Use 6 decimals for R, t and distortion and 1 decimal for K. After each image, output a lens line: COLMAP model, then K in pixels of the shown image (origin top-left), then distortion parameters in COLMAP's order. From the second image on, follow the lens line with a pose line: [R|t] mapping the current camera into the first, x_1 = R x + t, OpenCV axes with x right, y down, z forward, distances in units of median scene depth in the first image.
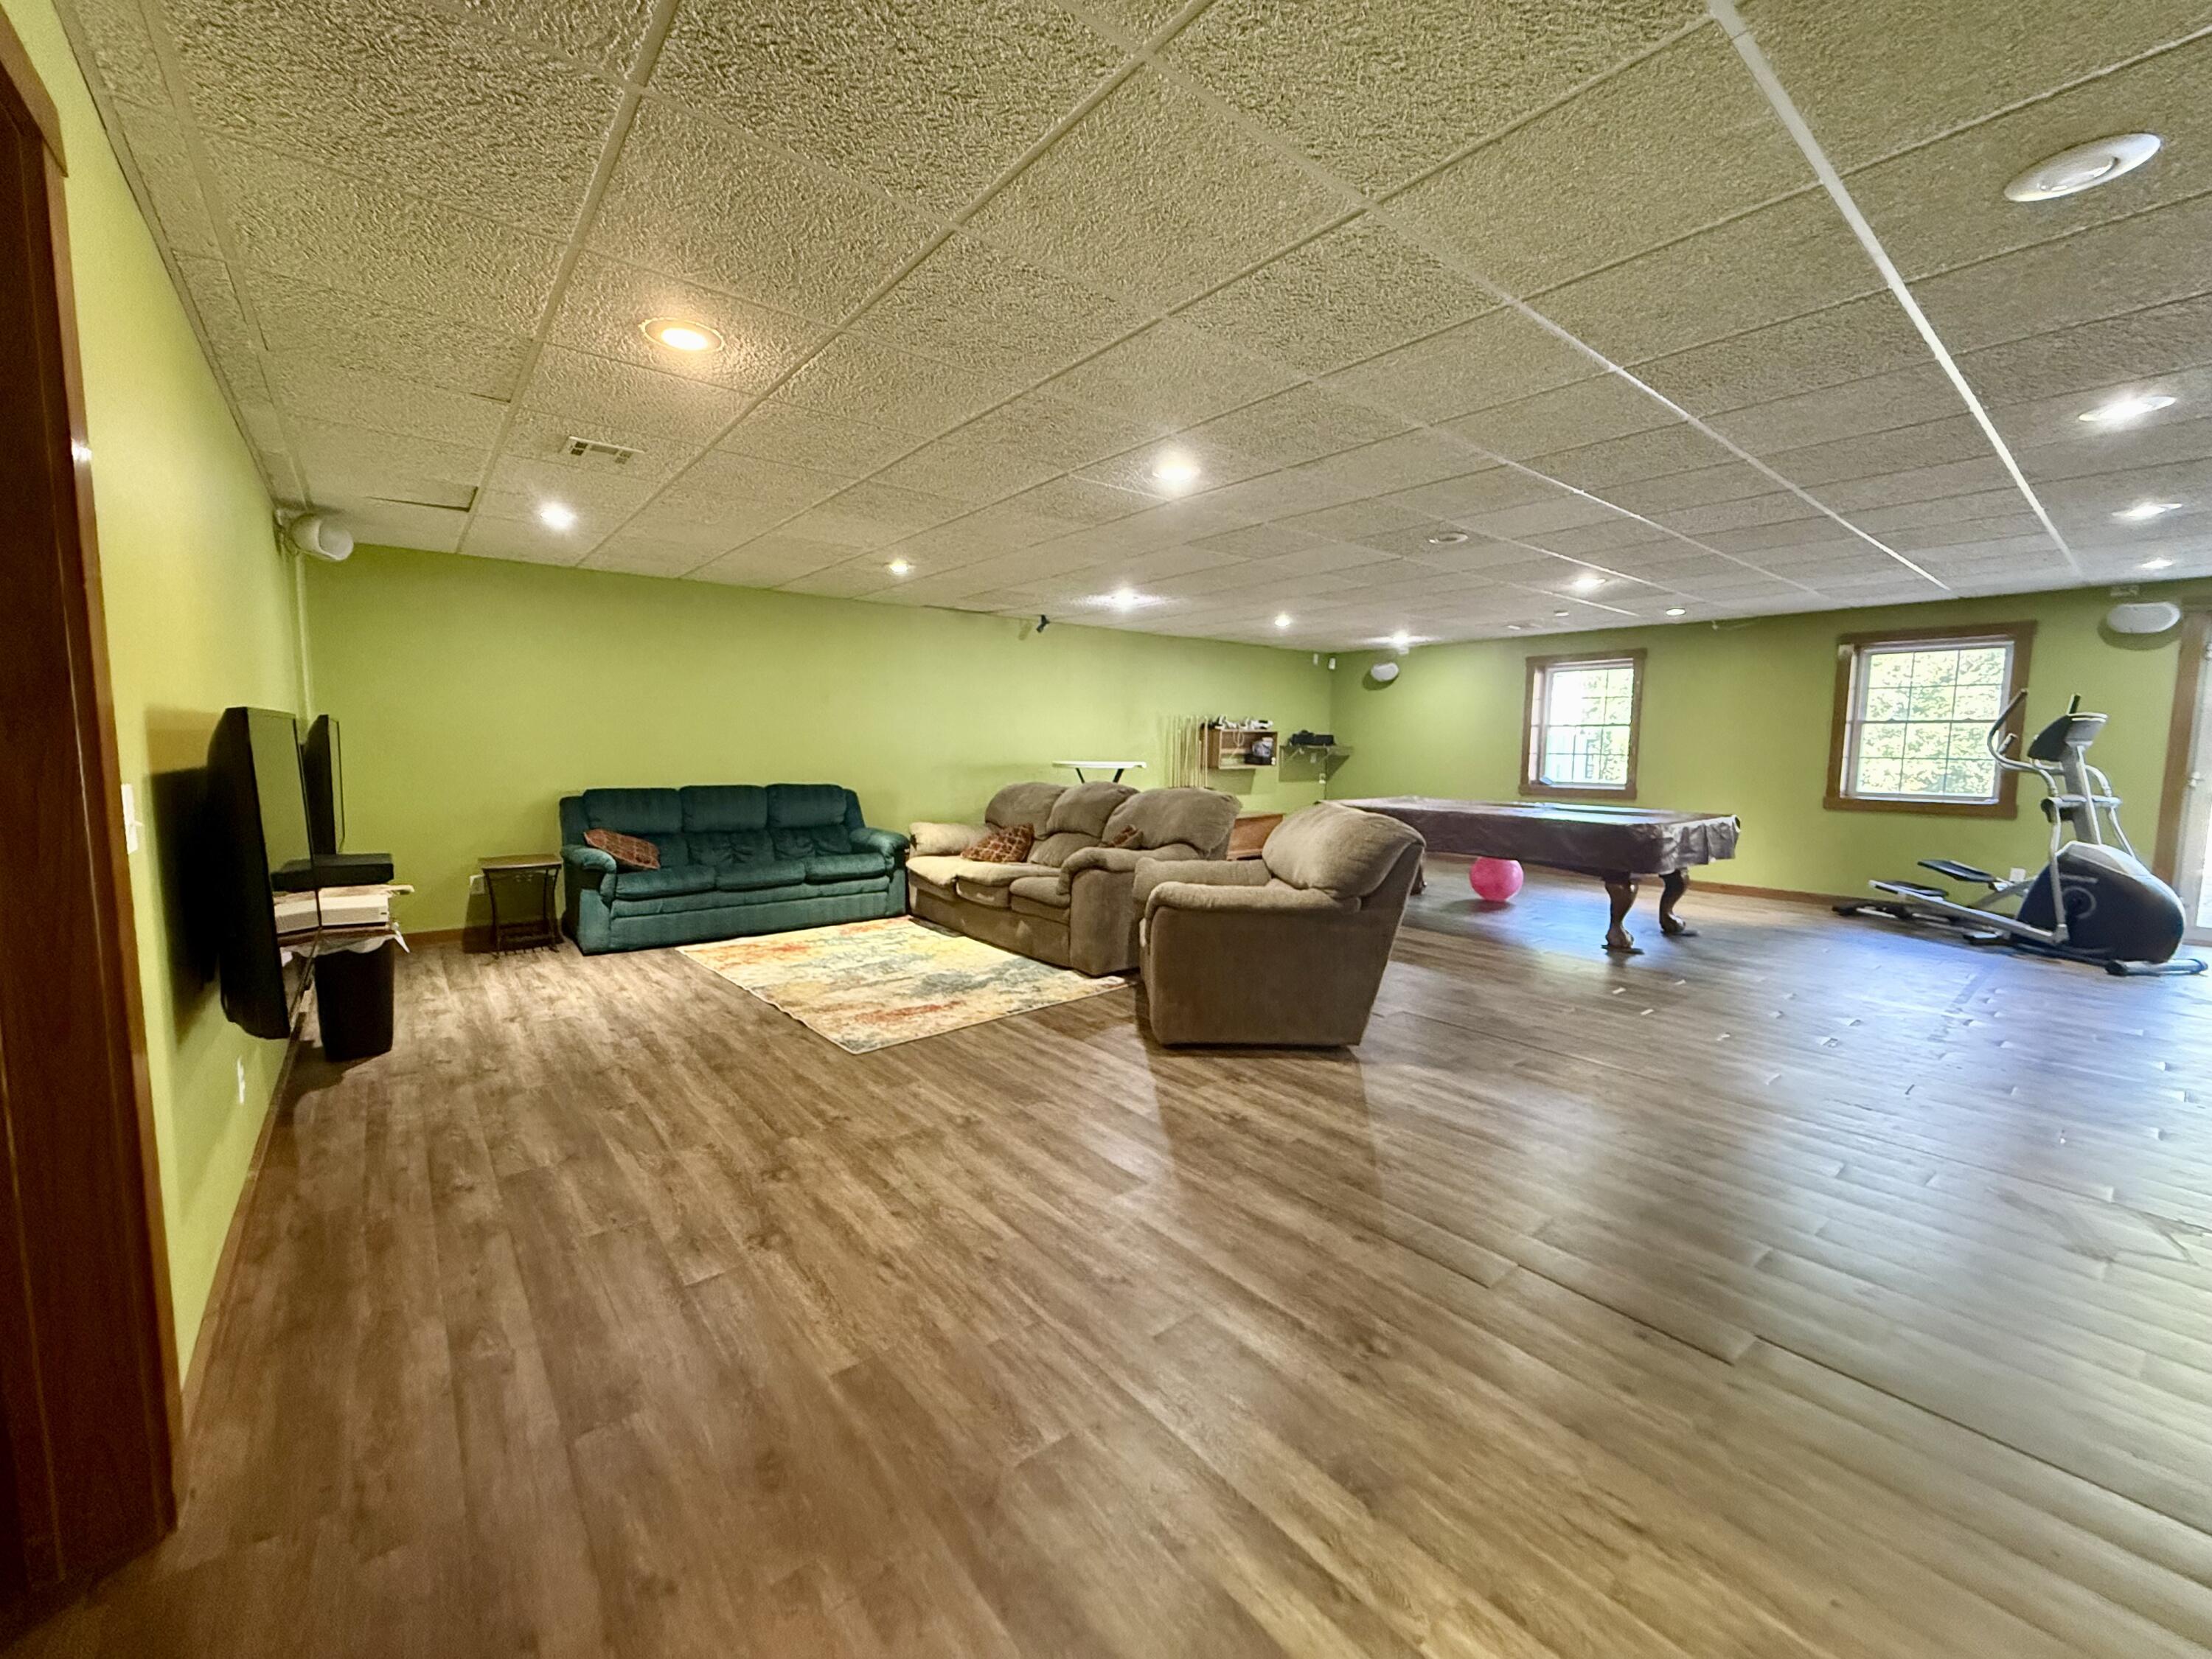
lens RADIAL K [[887.5, 0, 1100.7], [0, 887.5, 827.0], [0, 0, 1]] dist [0.007498, -0.000266]
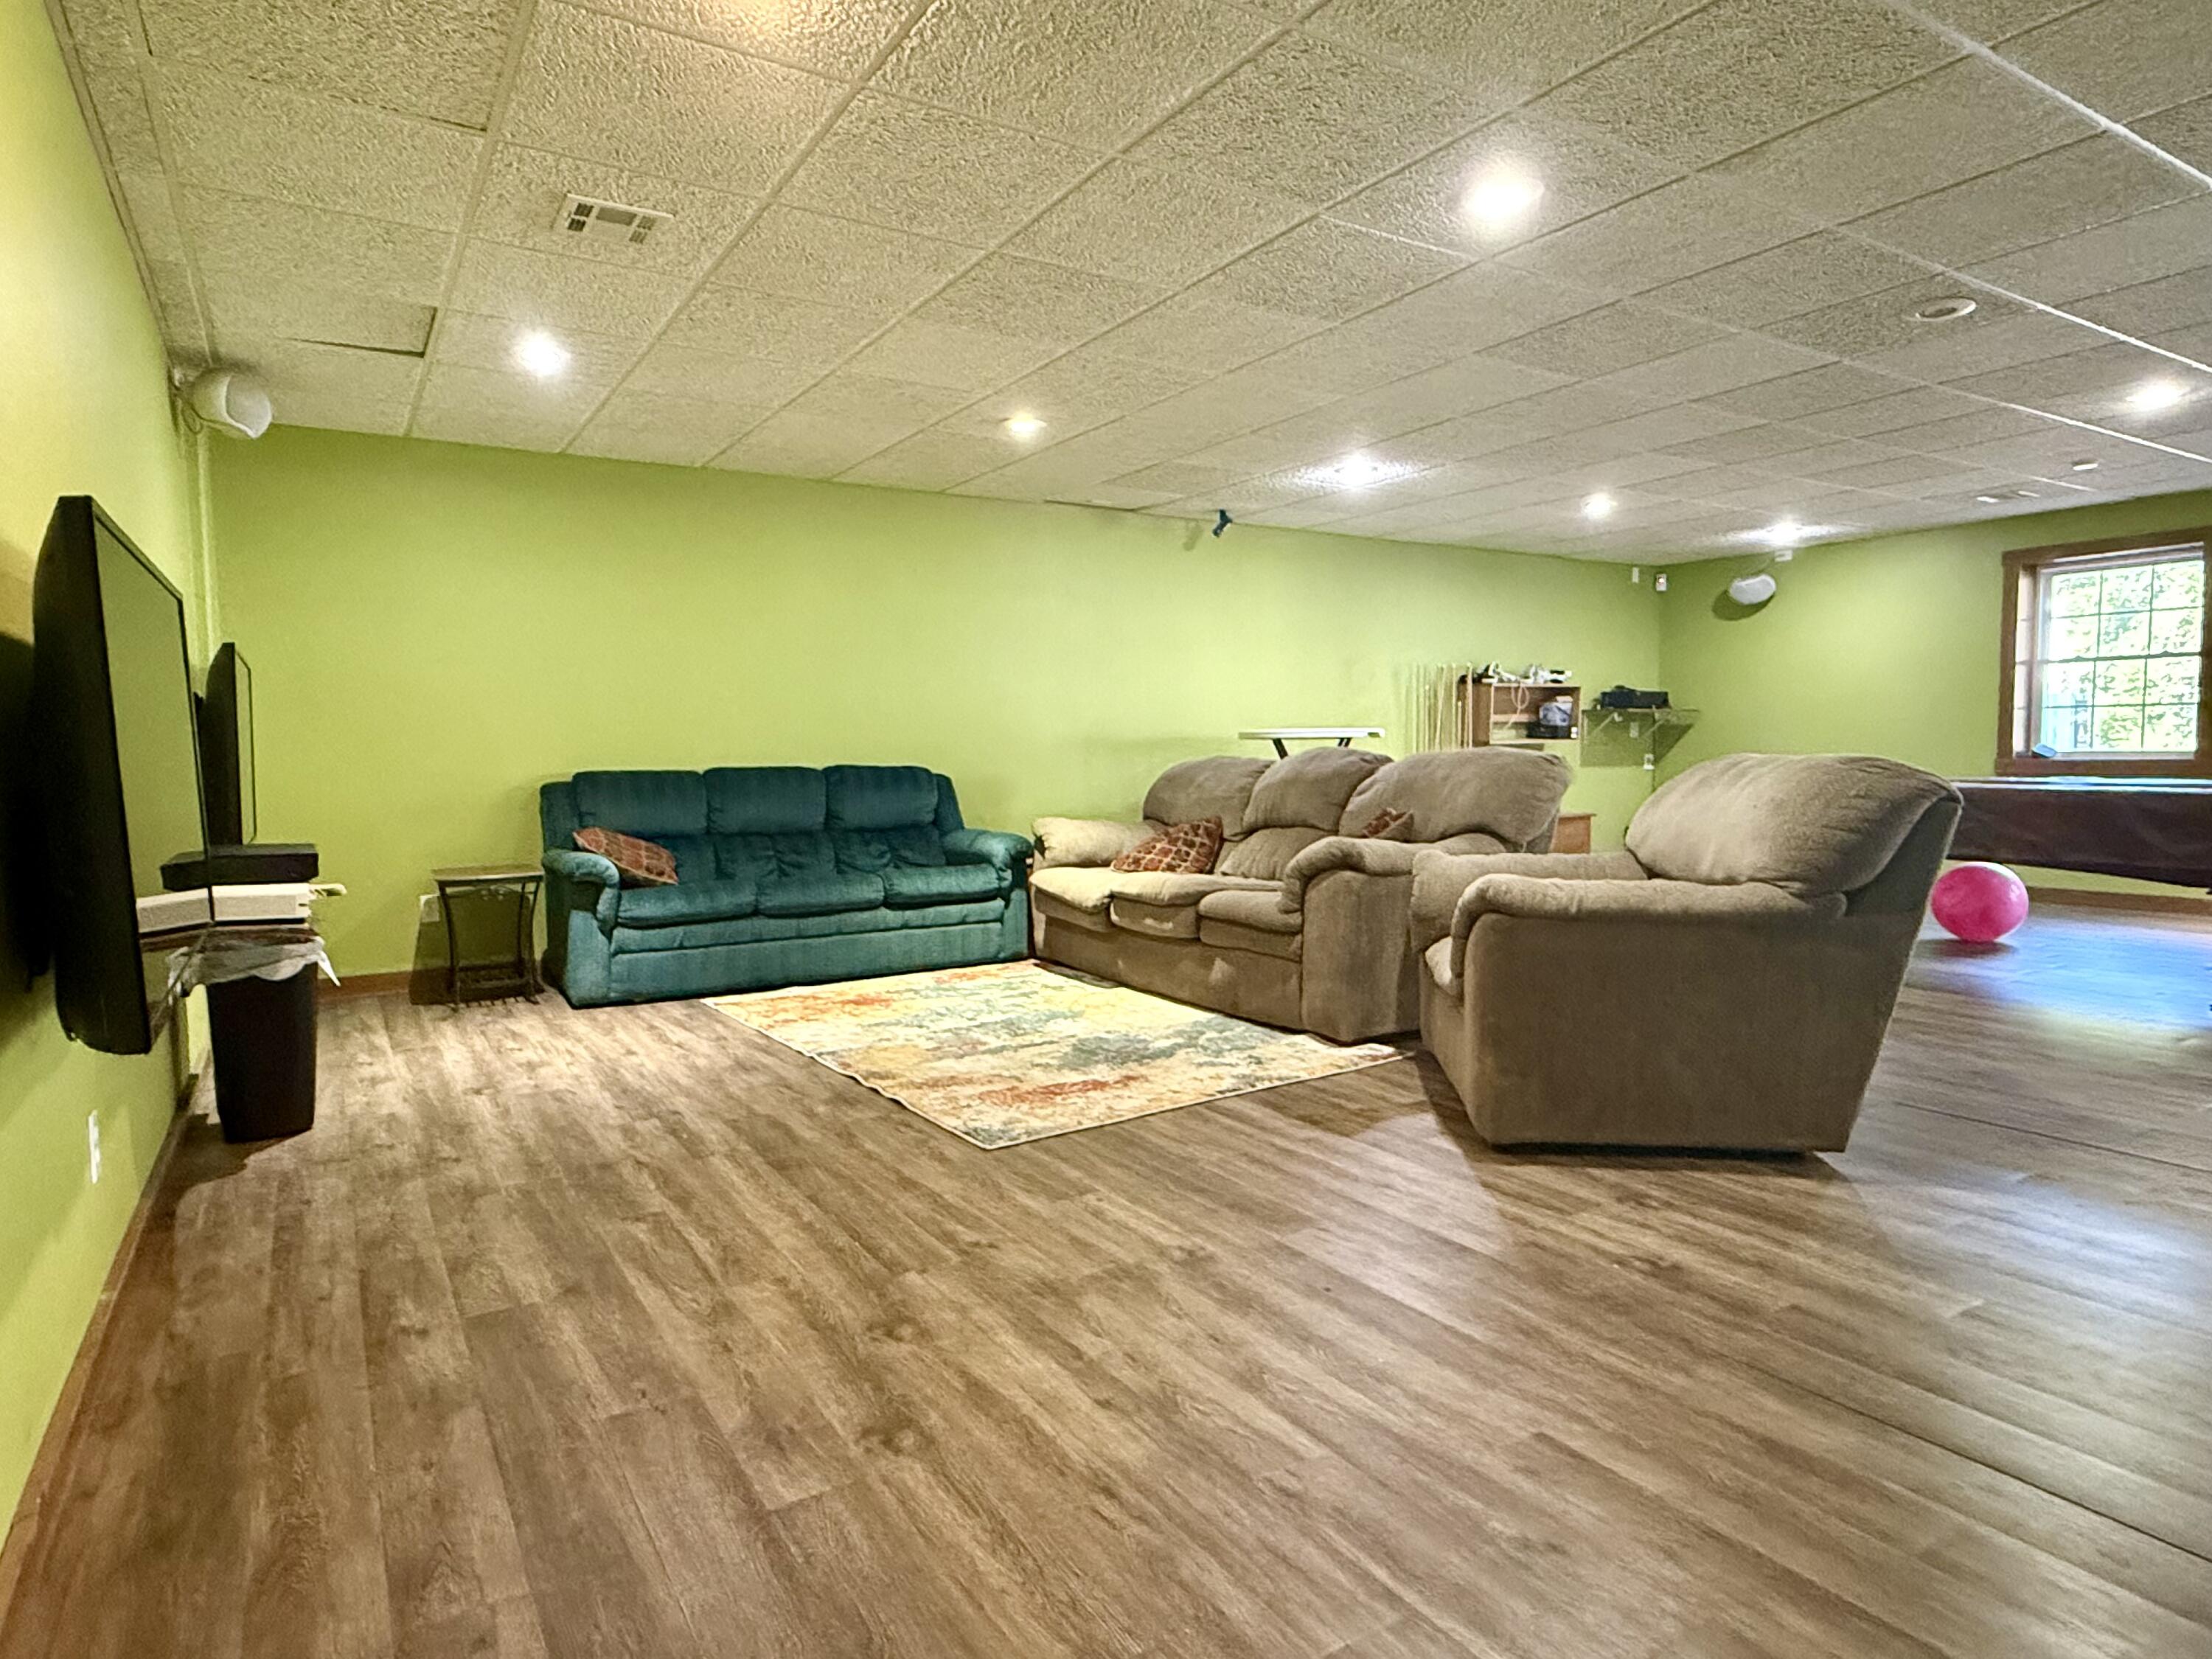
lens RADIAL K [[1280.3, 0, 1106.0], [0, 1280.3, 829.5], [0, 0, 1]] dist [0.003231, 0.003744]
pose [[0.992379, -0.010745, -0.122753, -0.075500], [0.007290, 0.999566, -0.028559, 0.052956], [0.123006, 0.027446, 0.992026, 0.101452]]
